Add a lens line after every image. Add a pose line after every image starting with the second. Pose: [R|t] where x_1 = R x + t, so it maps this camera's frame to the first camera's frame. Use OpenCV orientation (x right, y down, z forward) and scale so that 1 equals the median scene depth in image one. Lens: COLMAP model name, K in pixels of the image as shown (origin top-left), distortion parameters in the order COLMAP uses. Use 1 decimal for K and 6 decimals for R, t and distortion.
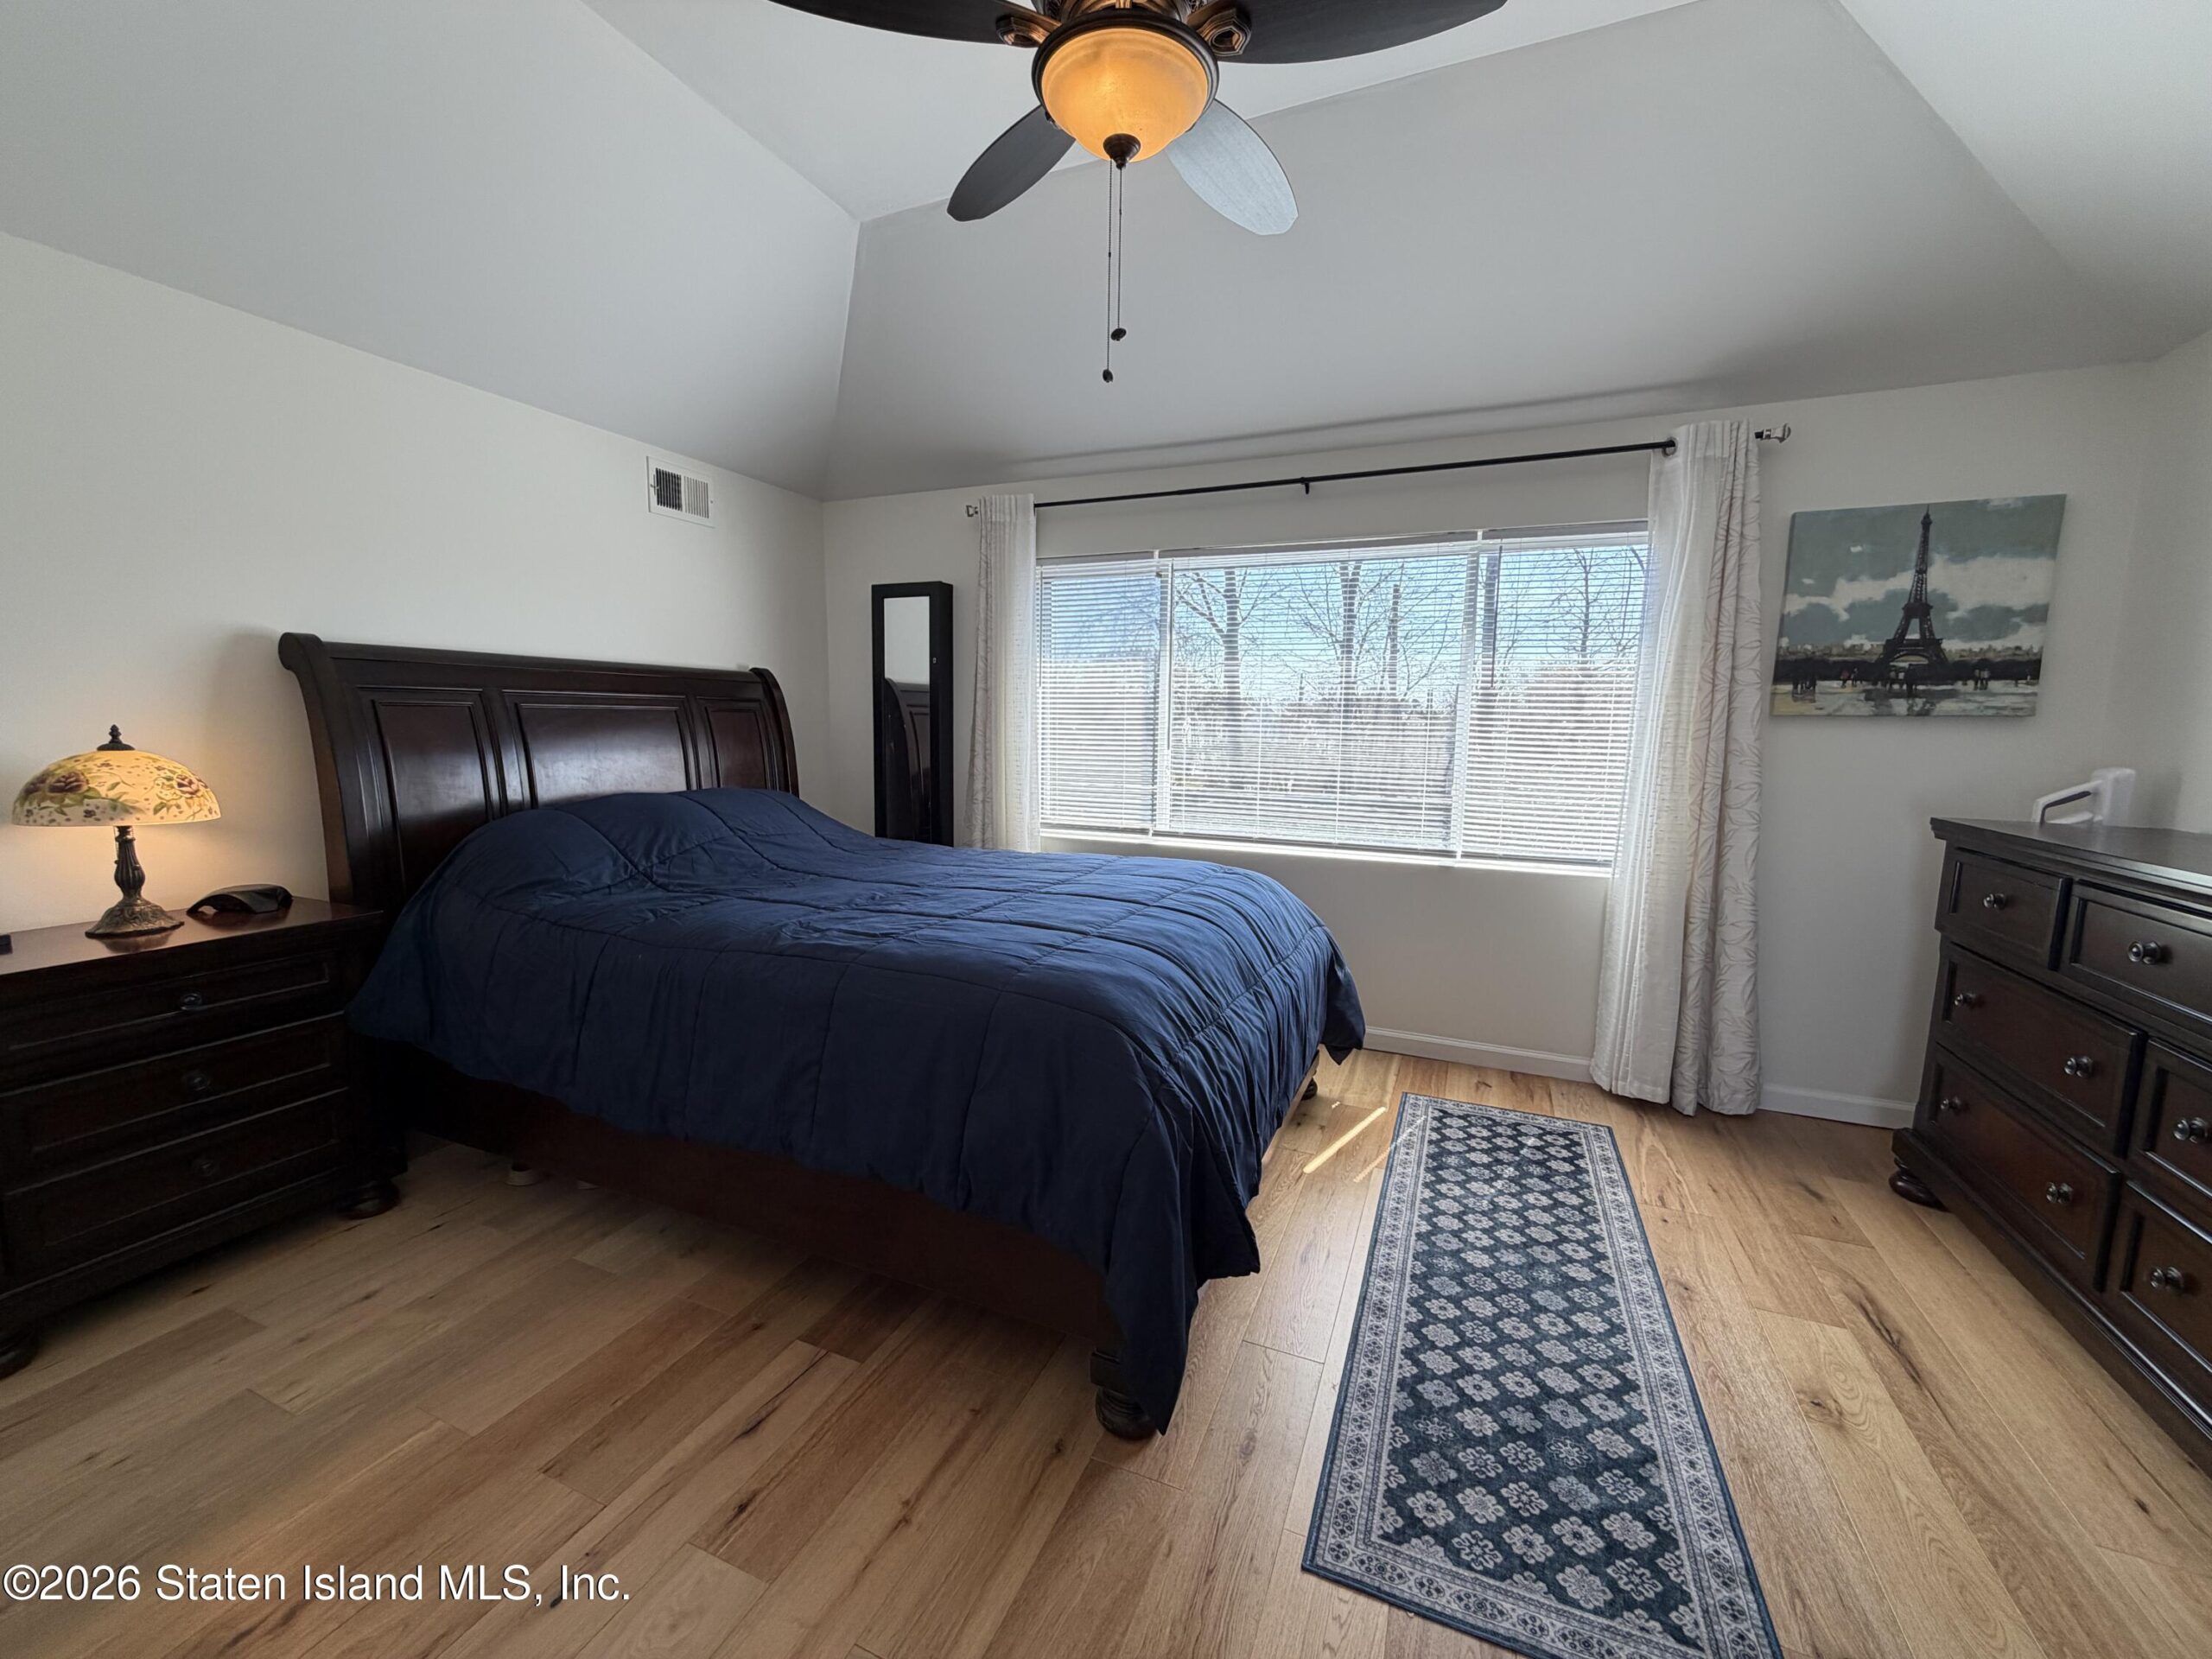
lens RADIAL K [[876.6, 0, 1098.7], [0, 876.6, 830.8], [0, 0, 1]] dist [0.000248, 0.000098]
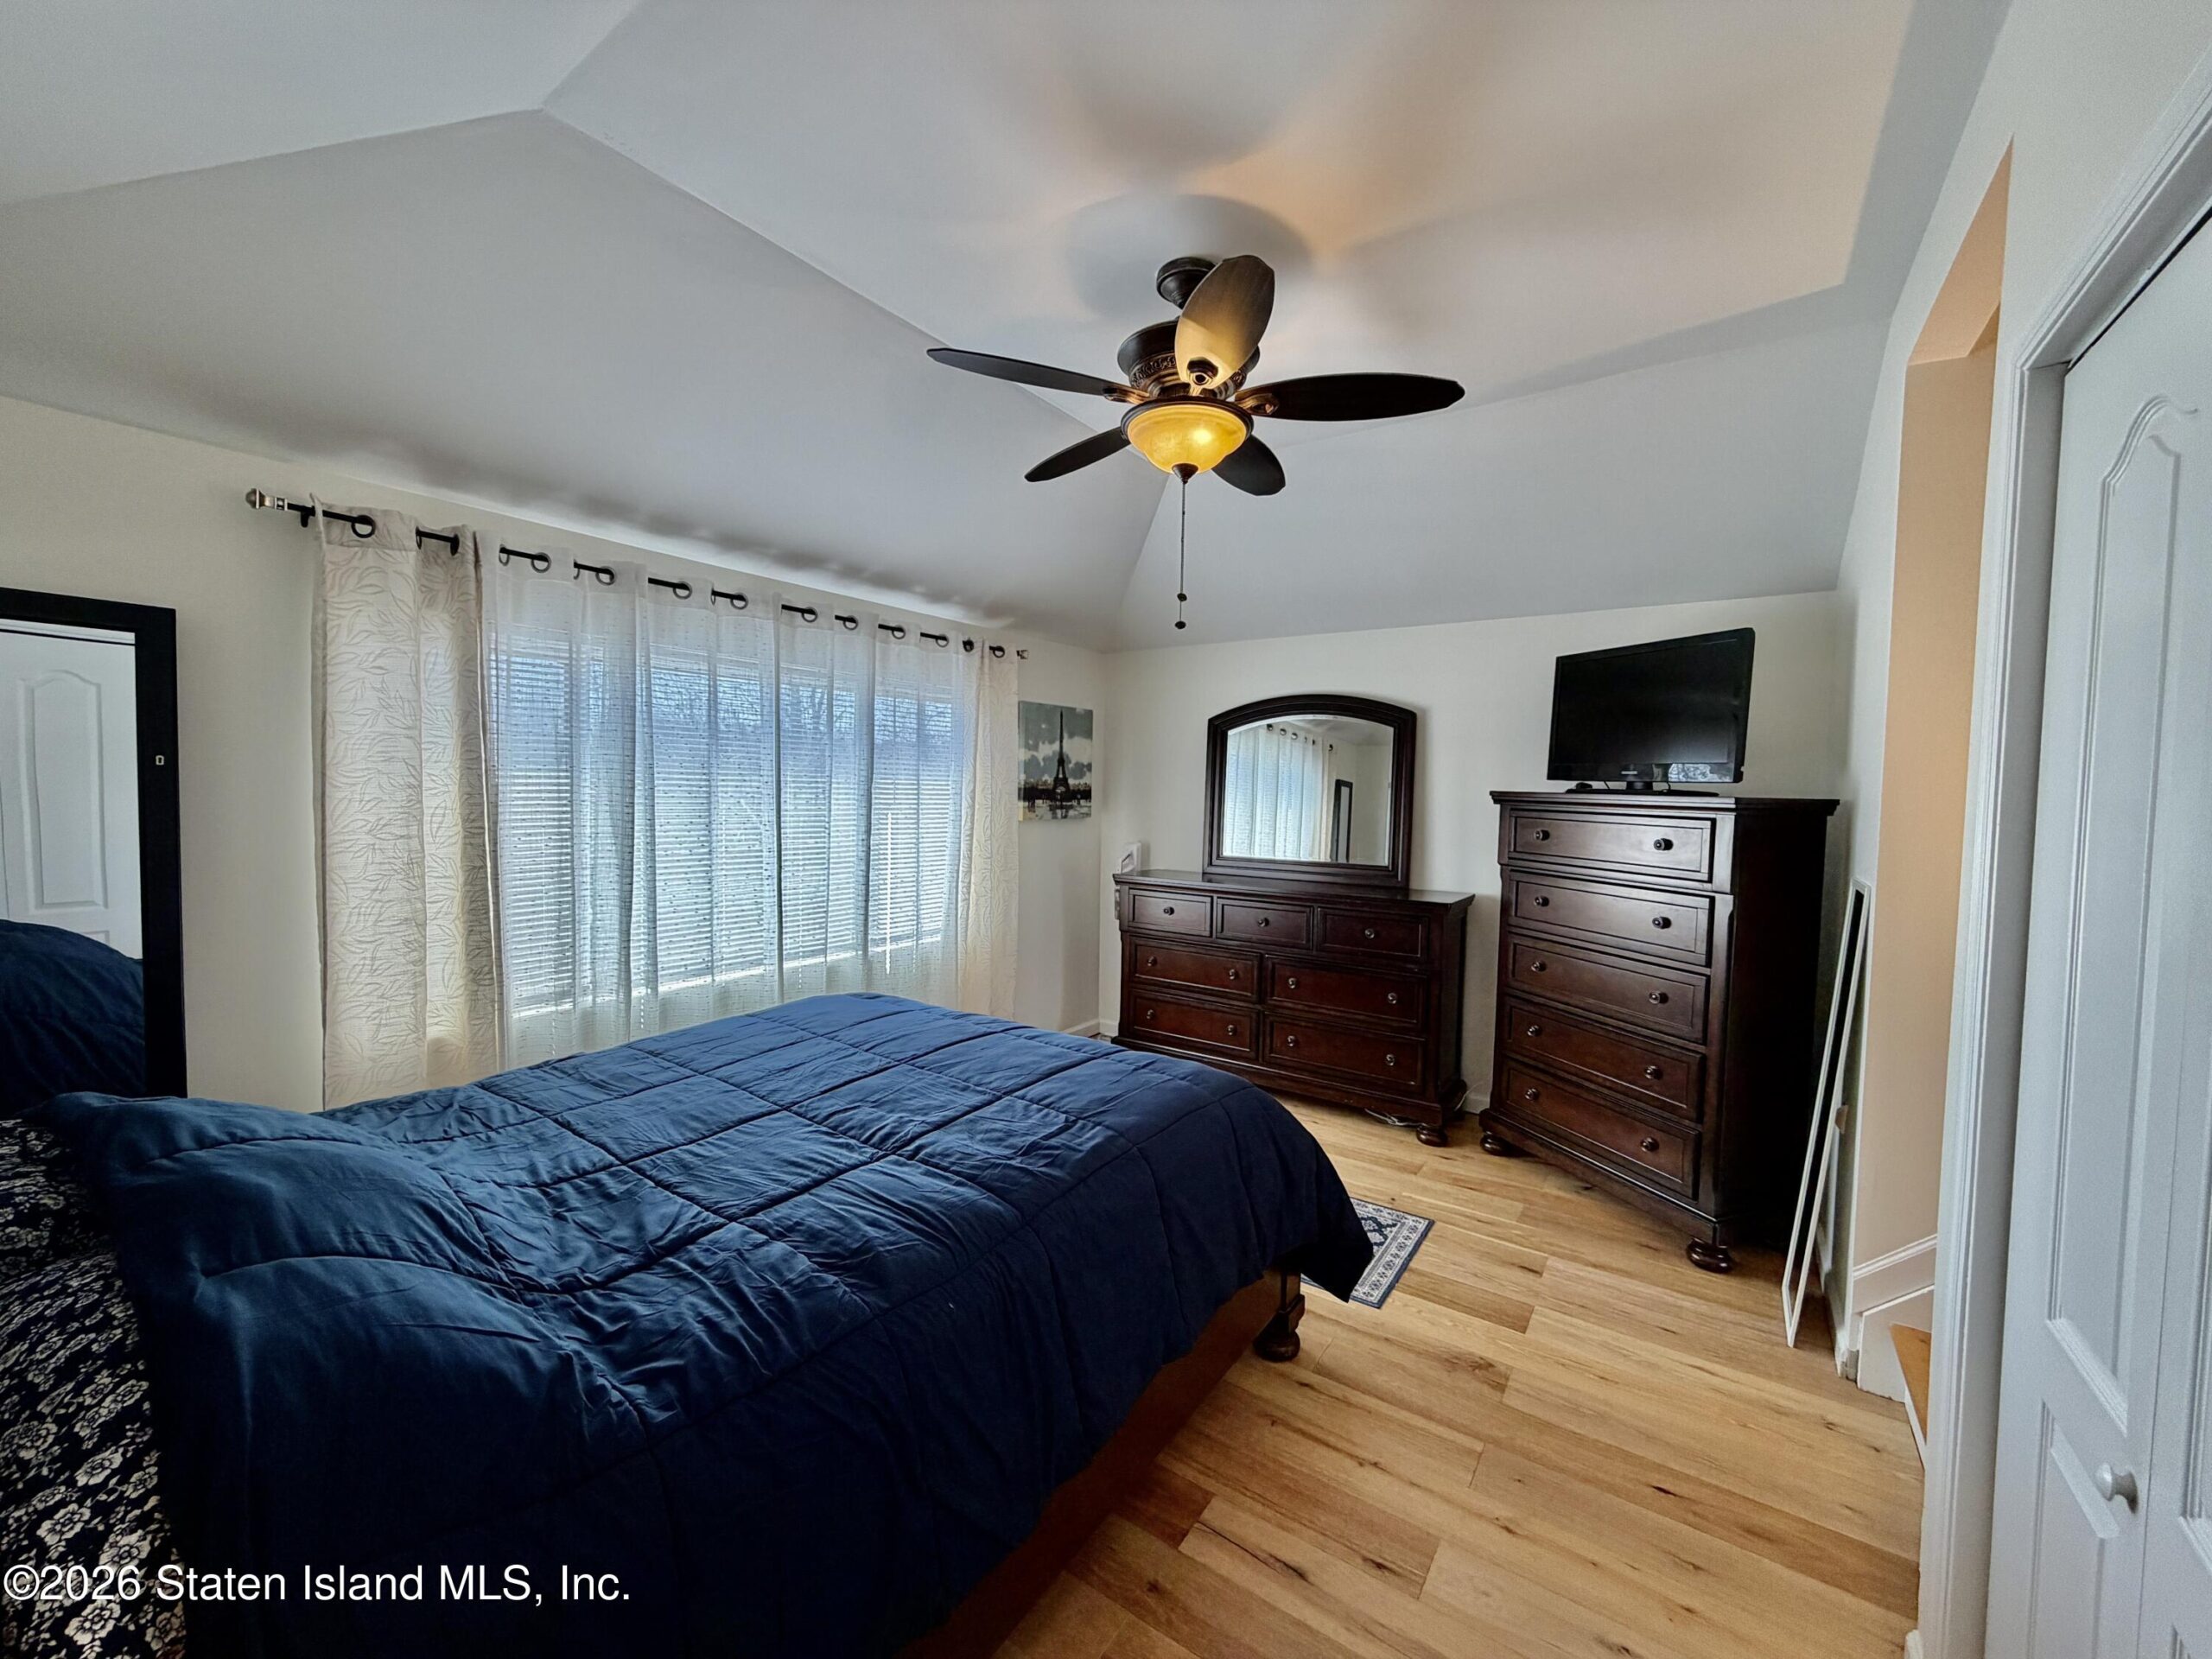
lens RADIAL K [[876.6, 0, 1104.3], [0, 876.6, 825.2], [0, 0, 1]] dist [0.000248, 0.000098]
pose [[0.187917, -0.054757, 0.980657, -1.458670], [0.103371, 0.994002, 0.035694, -0.293718], [-0.976730, 0.094664, 0.192450, 0.947724]]
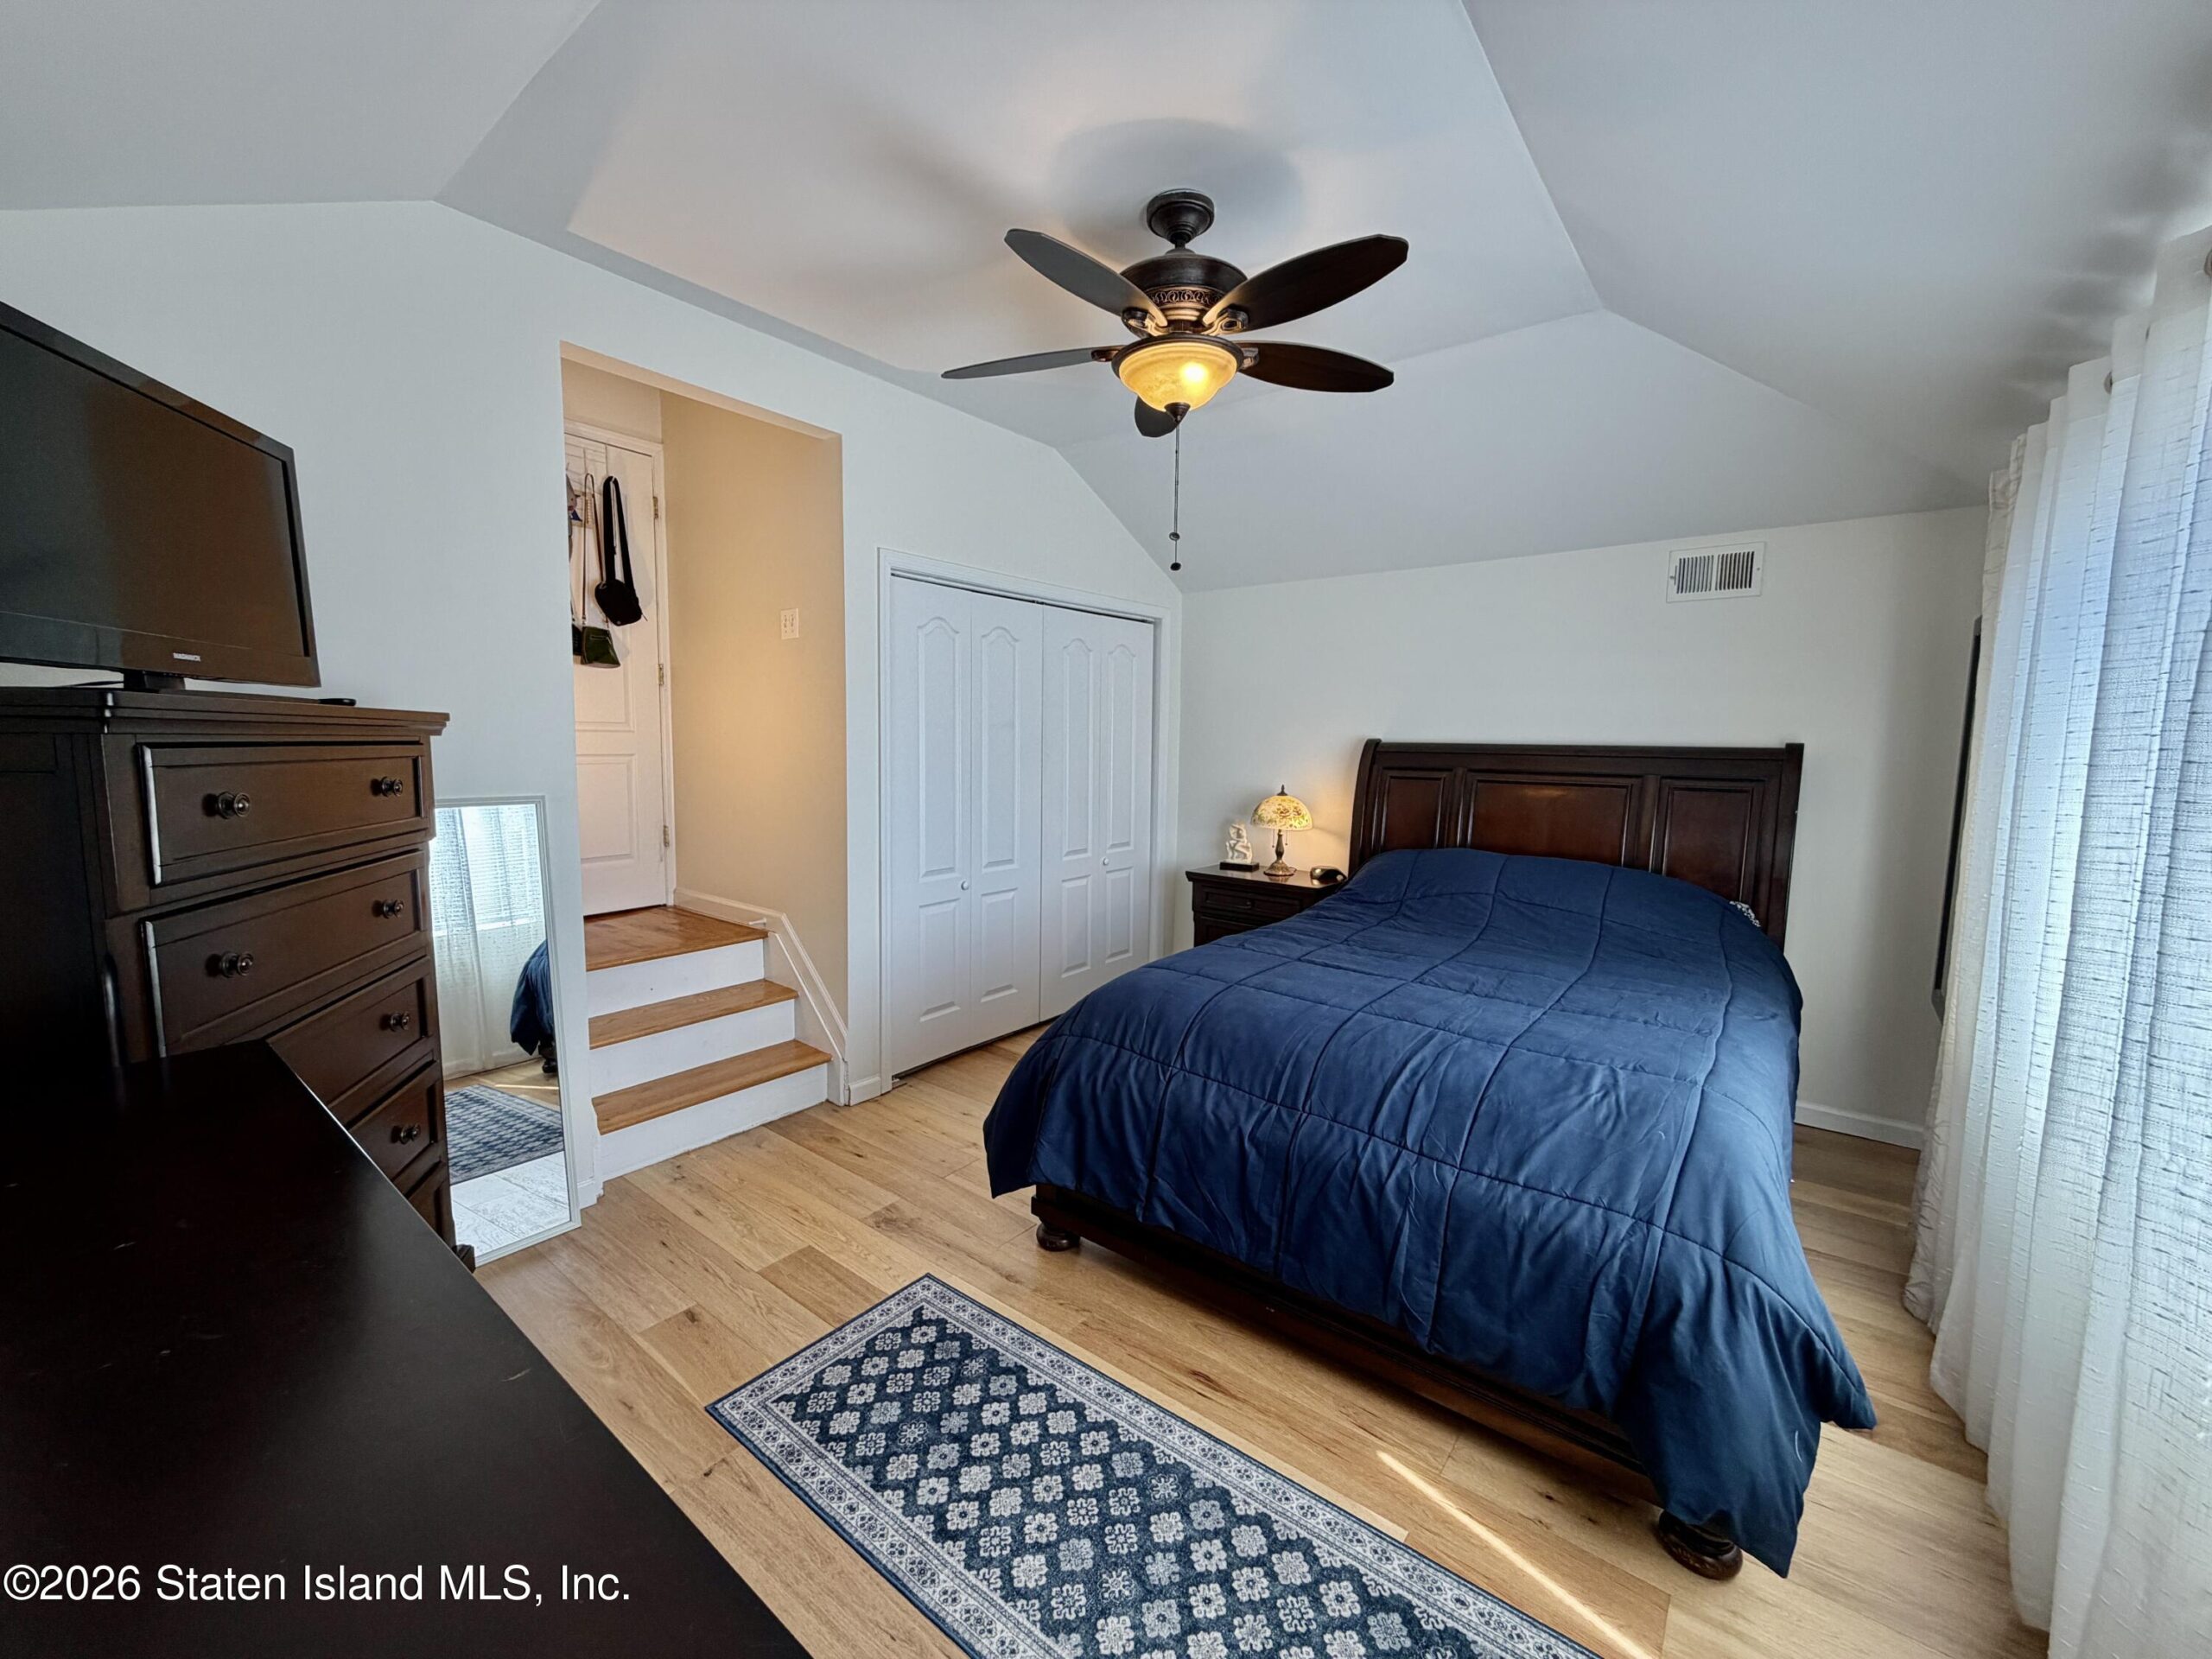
lens RADIAL K [[876.6, 0, 1107.9], [0, 876.6, 825.5], [0, 0, 1]] dist [0.000248, 0.000098]
pose [[-0.245646, 0.083725, -0.965737, 1.533578], [-0.135919, 0.983446, 0.119833, -0.284250], [0.959783, 0.160698, -0.230200, 1.375257]]
